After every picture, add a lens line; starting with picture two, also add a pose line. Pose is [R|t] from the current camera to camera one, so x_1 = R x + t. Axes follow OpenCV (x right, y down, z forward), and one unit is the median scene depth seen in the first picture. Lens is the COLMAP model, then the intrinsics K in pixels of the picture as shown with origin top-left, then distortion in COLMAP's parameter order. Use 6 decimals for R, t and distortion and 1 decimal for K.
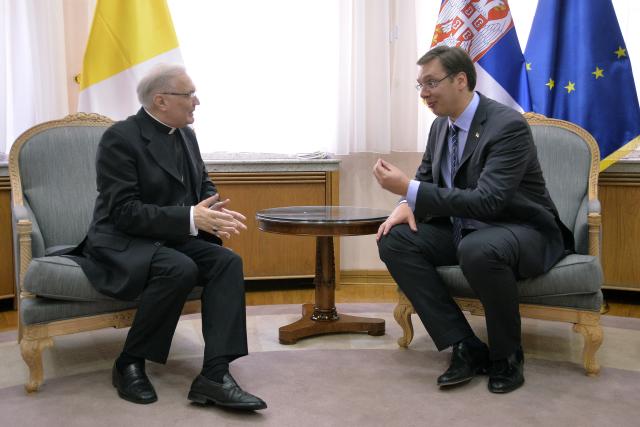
lens RADIAL K [[531.4, 0, 316.7], [0, 531.4, 213.6], [0, 0, 1]] dist [-0.047154, 0.017537]
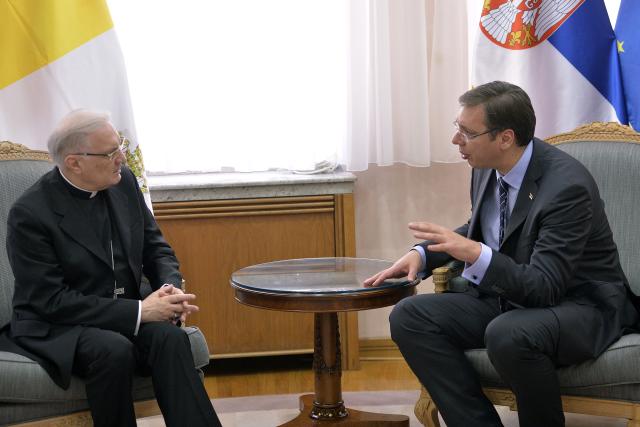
lens RADIAL K [[1281.7, 0, 320.5], [0, 1281.7, 213.4], [0, 0, 1]] dist [-0.077755, 0.000000]
pose [[0.998871, -0.022396, -0.041903, 0.077187], [0.024491, 0.998440, 0.050186, -0.158558], [0.040714, -0.051156, 0.997860, -0.698463]]
